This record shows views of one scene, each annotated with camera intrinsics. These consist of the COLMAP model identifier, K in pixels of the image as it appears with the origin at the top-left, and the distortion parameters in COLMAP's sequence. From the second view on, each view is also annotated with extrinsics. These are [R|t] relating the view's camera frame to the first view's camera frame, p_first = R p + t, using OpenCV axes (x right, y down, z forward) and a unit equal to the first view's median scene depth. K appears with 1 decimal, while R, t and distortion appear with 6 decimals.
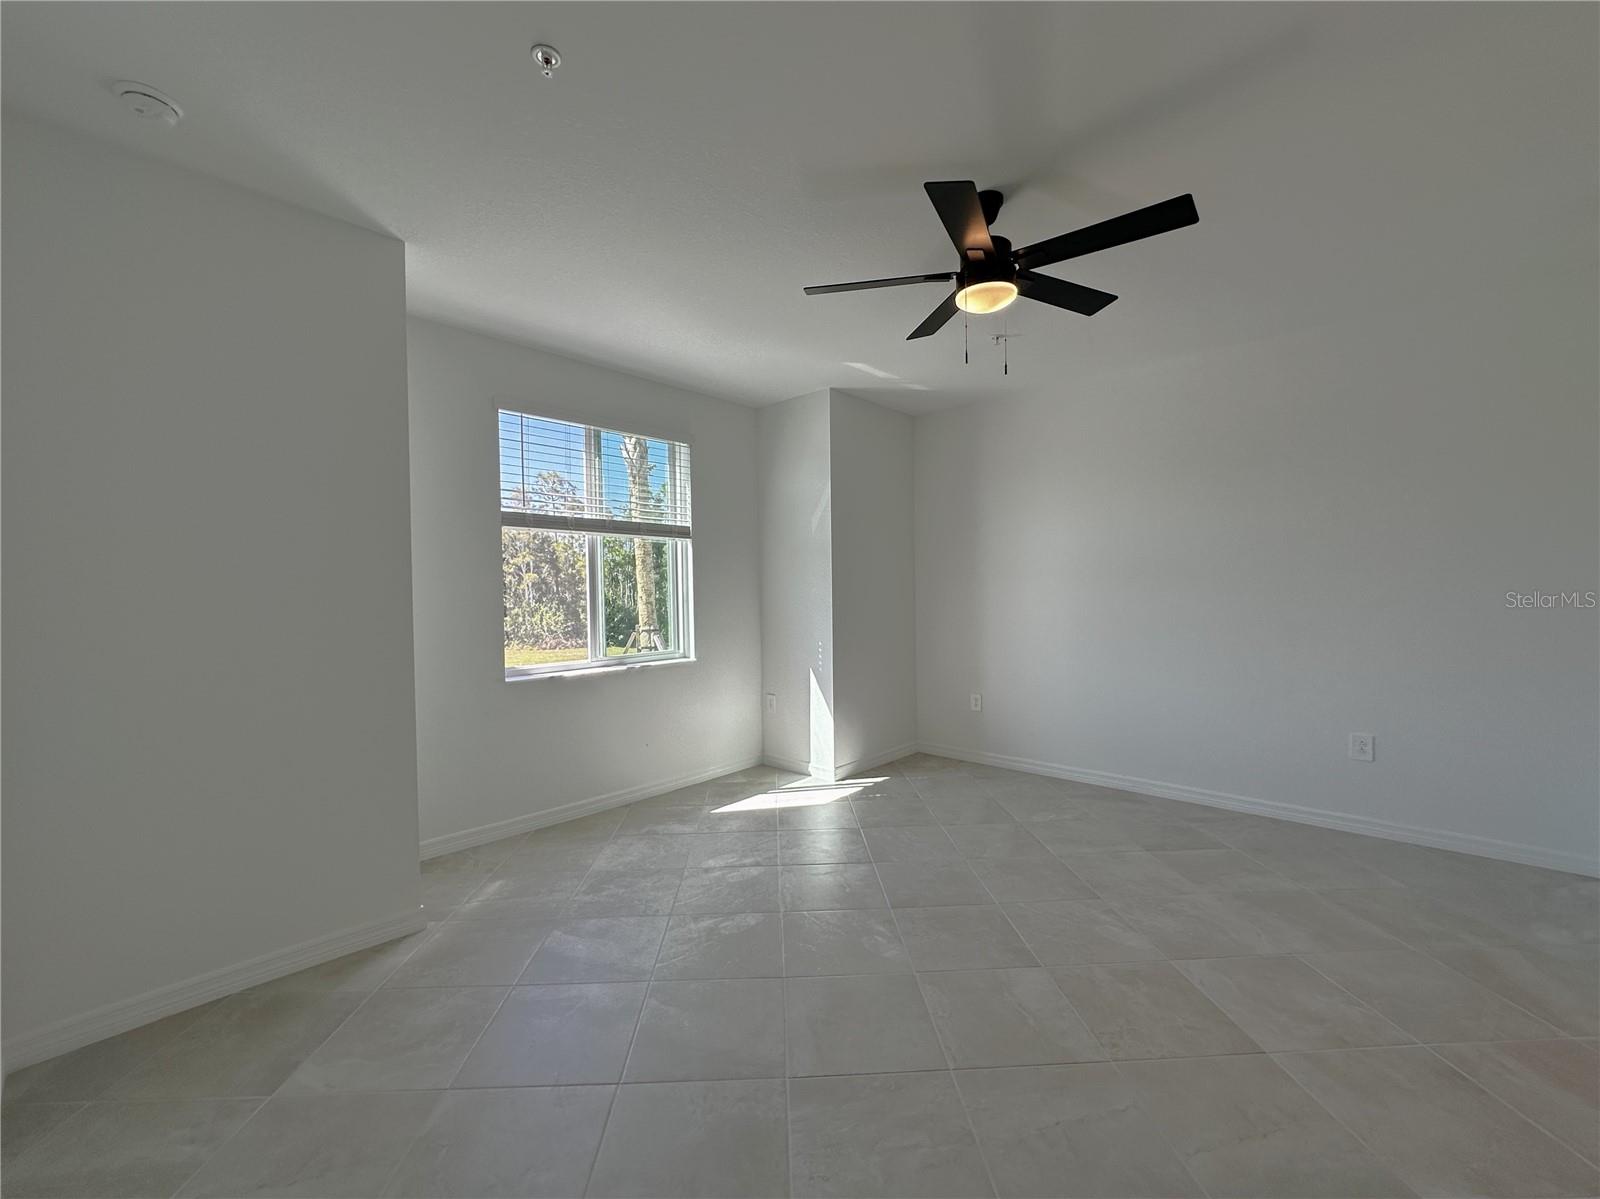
lens RADIAL K [[641.8, 0, 799.6], [0, 641.8, 601.0], [0, 0, 1]] dist [0.006249, 0.000013]
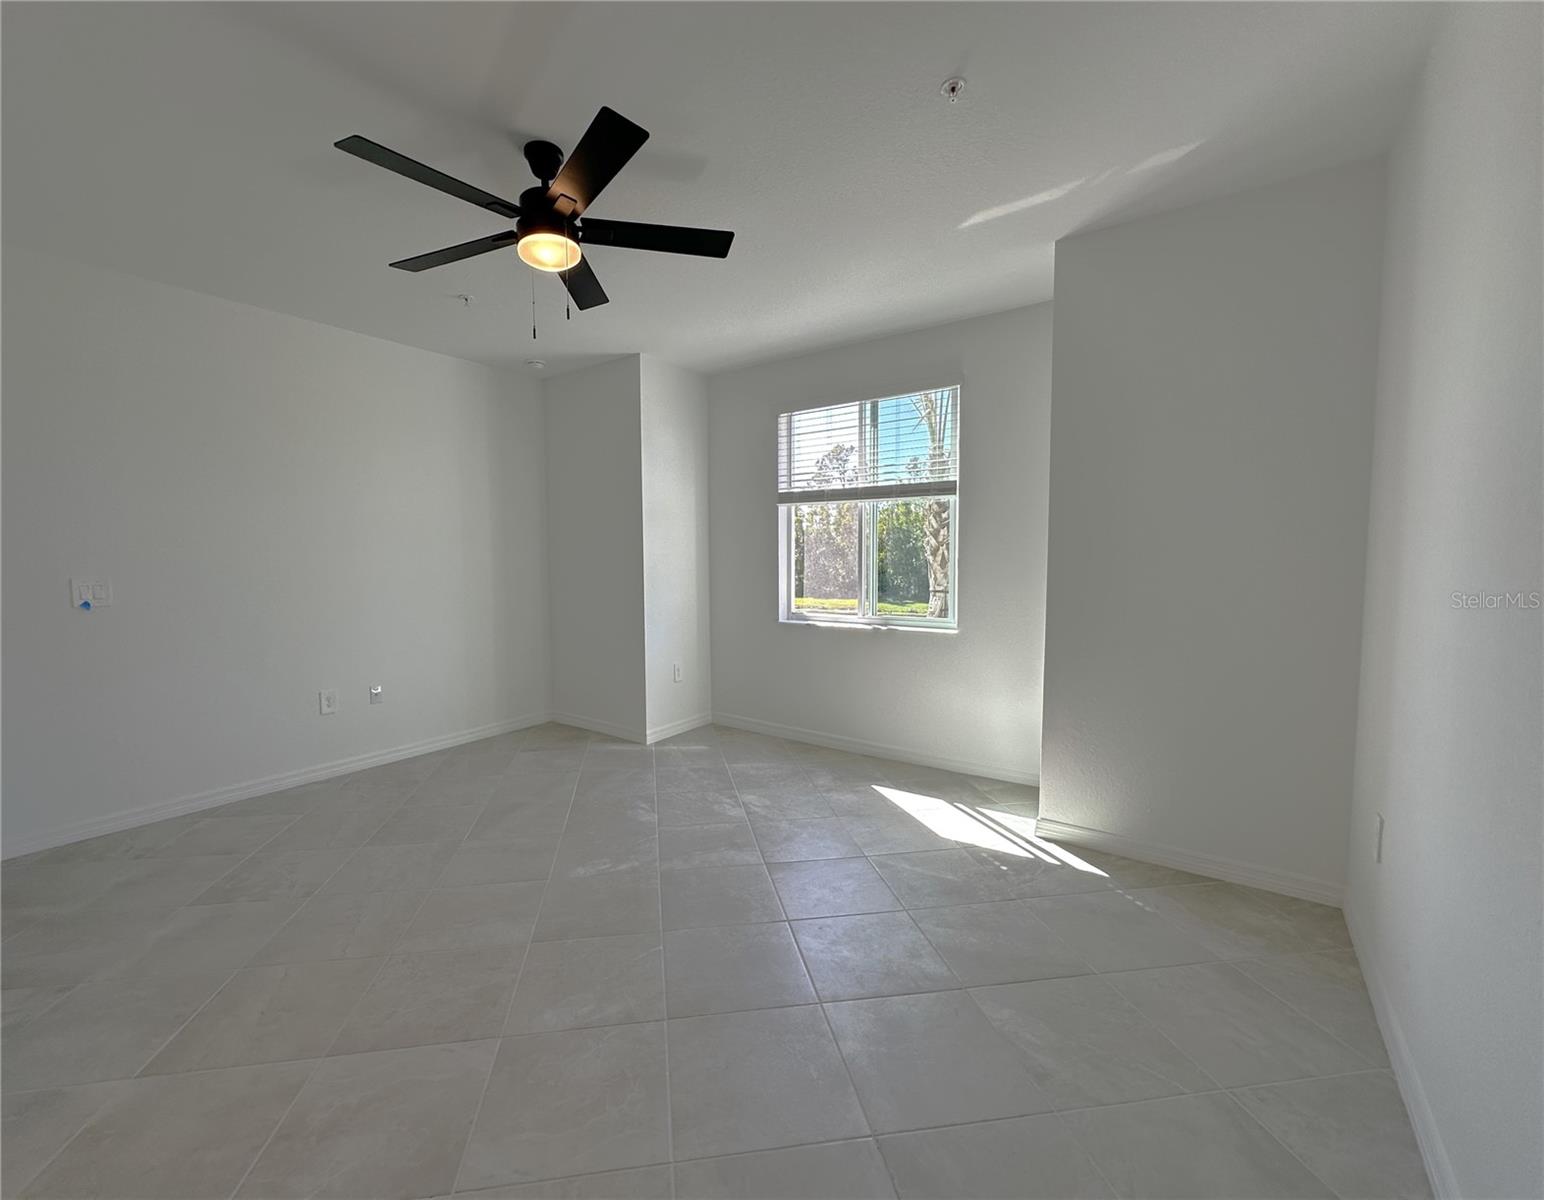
lens RADIAL K [[673.7, 0, 771.4], [0, 673.7, 602.0], [0, 0, 1]] dist [-0.003278, -0.000260]
pose [[0.111464, 0.079121, -0.990614, 0.820289], [-0.016933, 0.996832, 0.077712, -0.020466], [0.993624, 0.008111, 0.112451, 0.735316]]
